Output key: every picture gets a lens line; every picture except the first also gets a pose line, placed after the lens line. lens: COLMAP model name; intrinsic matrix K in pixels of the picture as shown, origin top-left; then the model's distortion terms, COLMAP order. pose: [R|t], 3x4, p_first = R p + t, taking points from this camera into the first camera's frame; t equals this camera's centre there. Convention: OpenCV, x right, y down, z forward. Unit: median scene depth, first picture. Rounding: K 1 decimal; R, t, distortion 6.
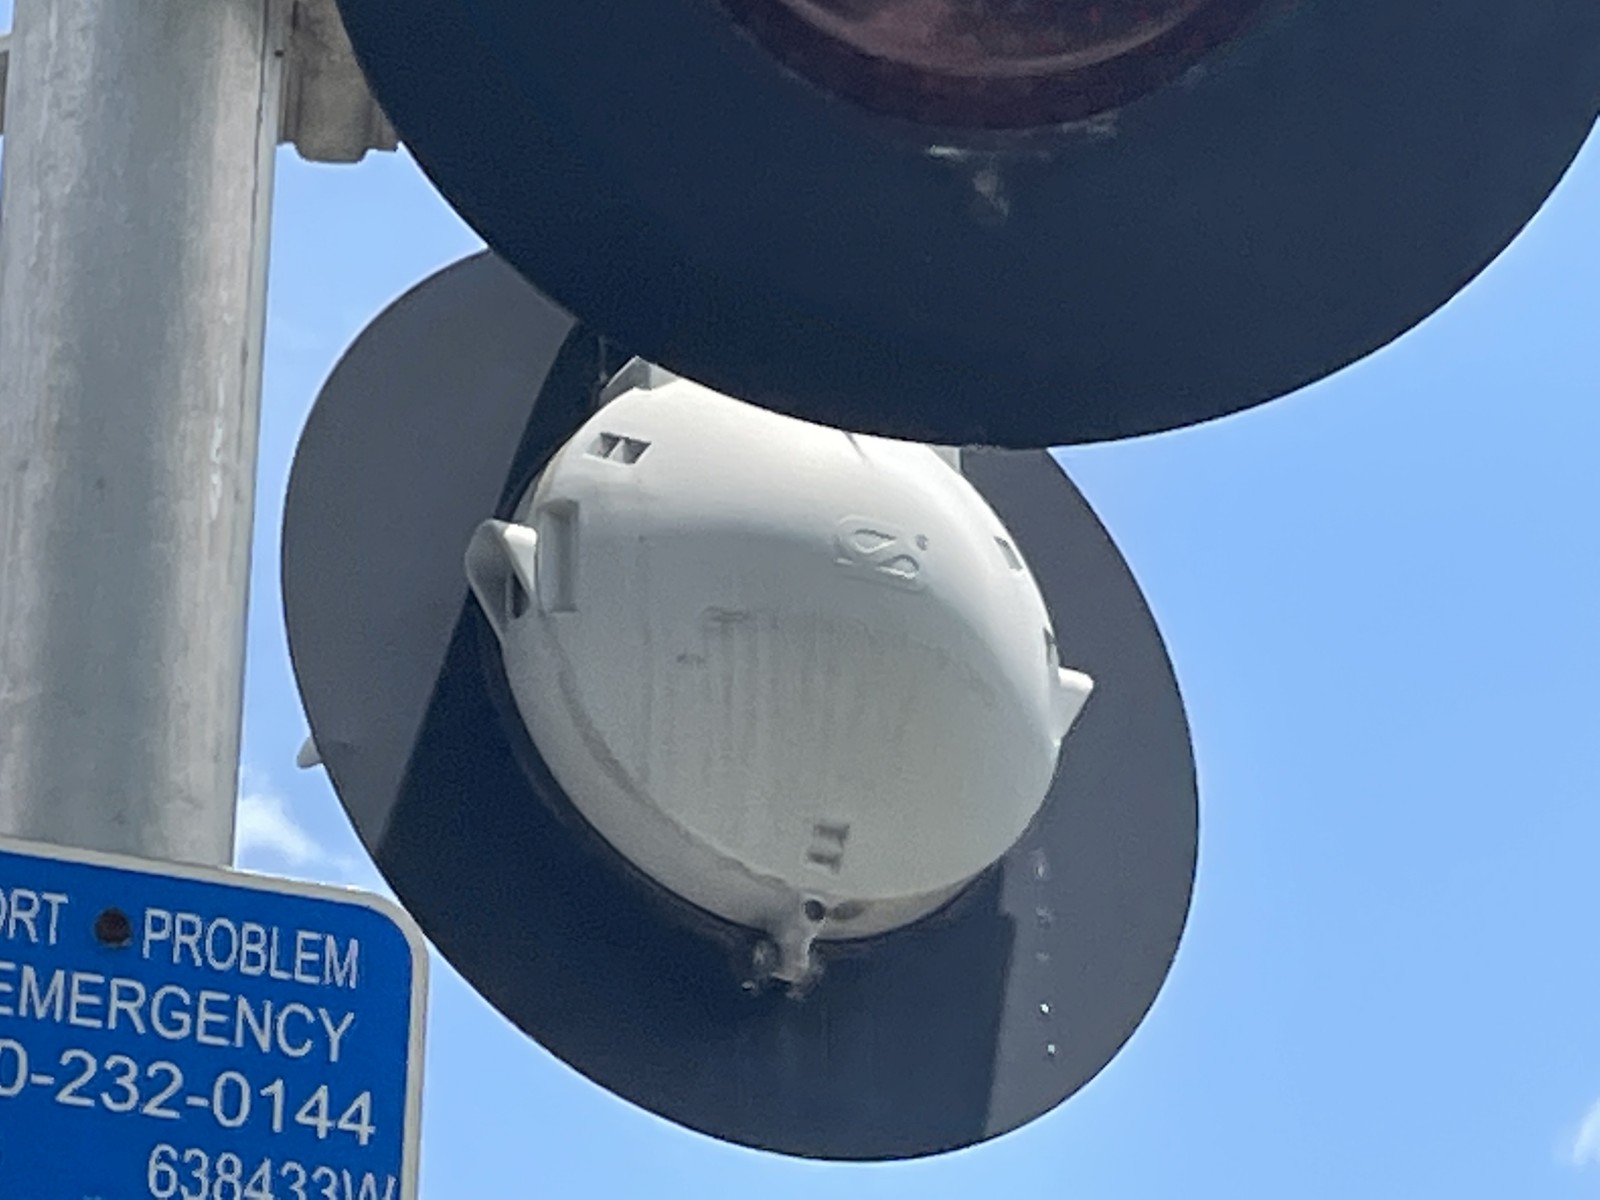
lens RADIAL K [[6080.7, 0, 789.5], [0, 6080.7, 597.2], [0, 0, 1]] dist [0.195106, 0.000000]
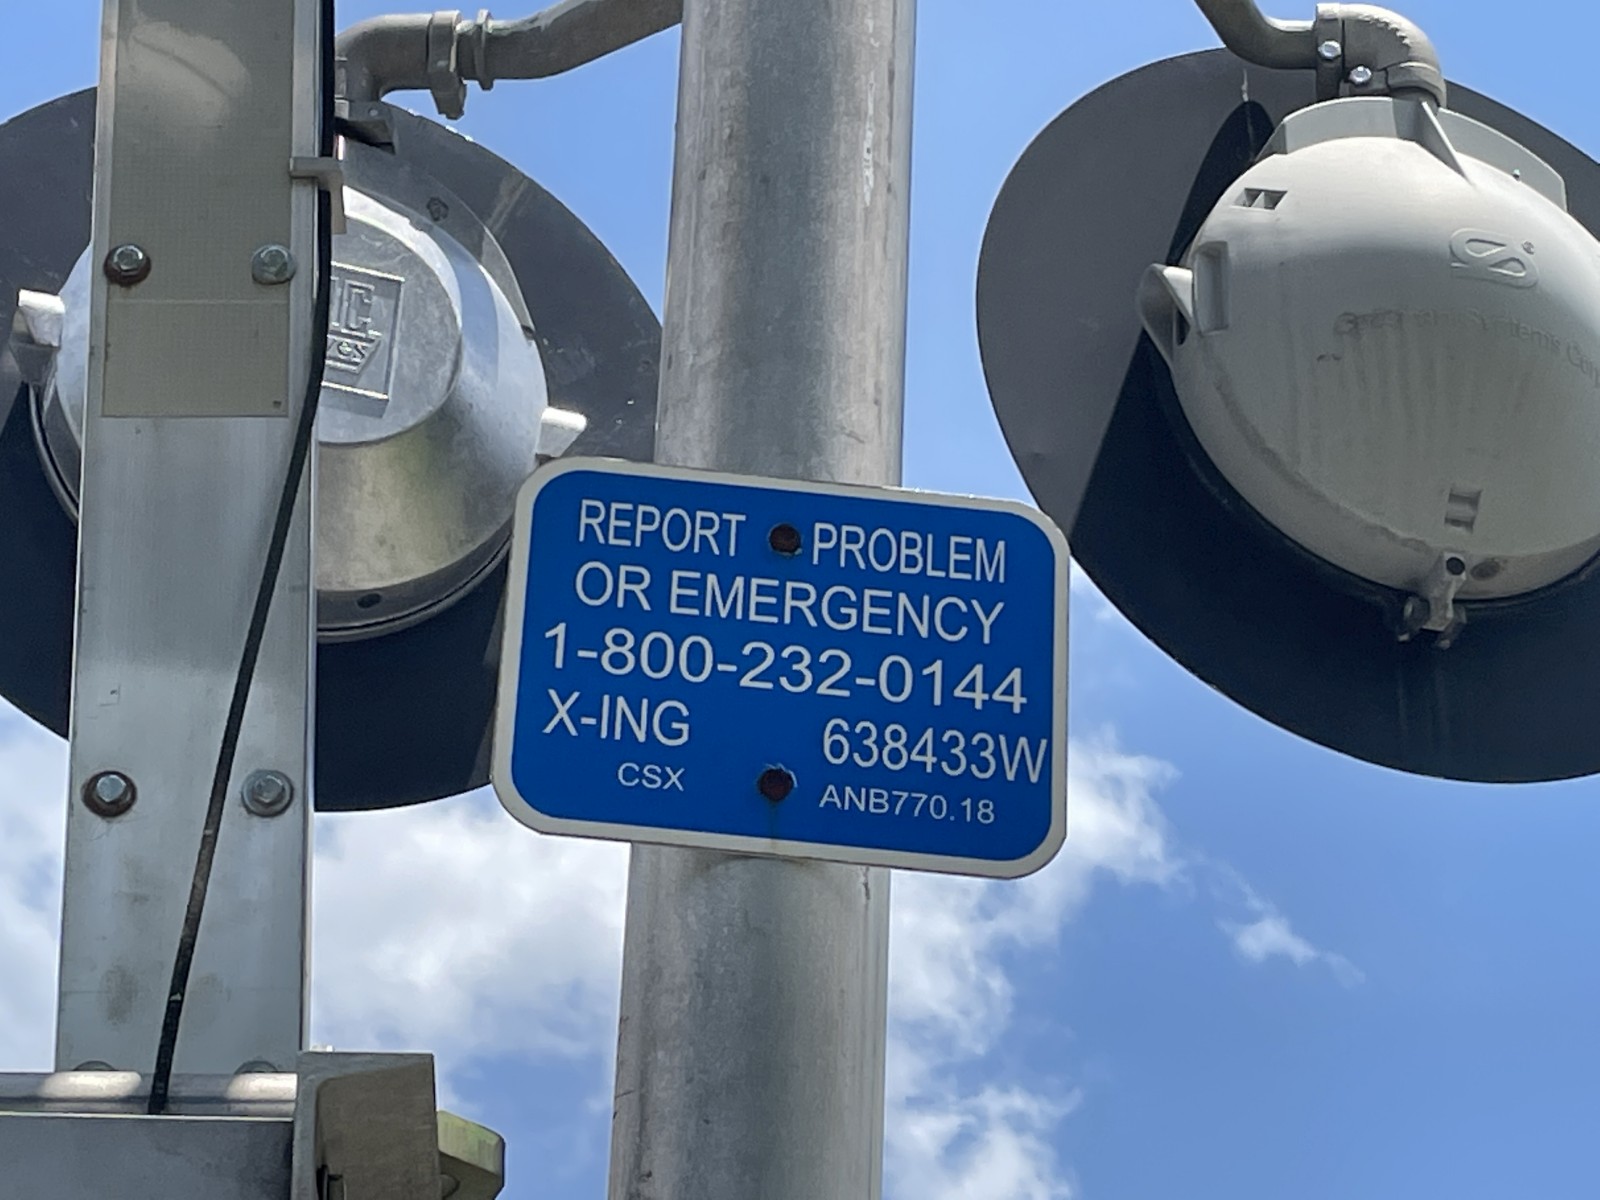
lens RADIAL K [[4087.0, 0, 796.6], [0, 4087.0, 615.6], [0, 0, 1]] dist [0.076780, 0.000000]
pose [[0.977445, -0.079515, -0.195651, 0.037431], [0.071115, 0.996234, -0.049600, 0.101814], [0.198858, 0.034568, 0.979419, 0.244258]]
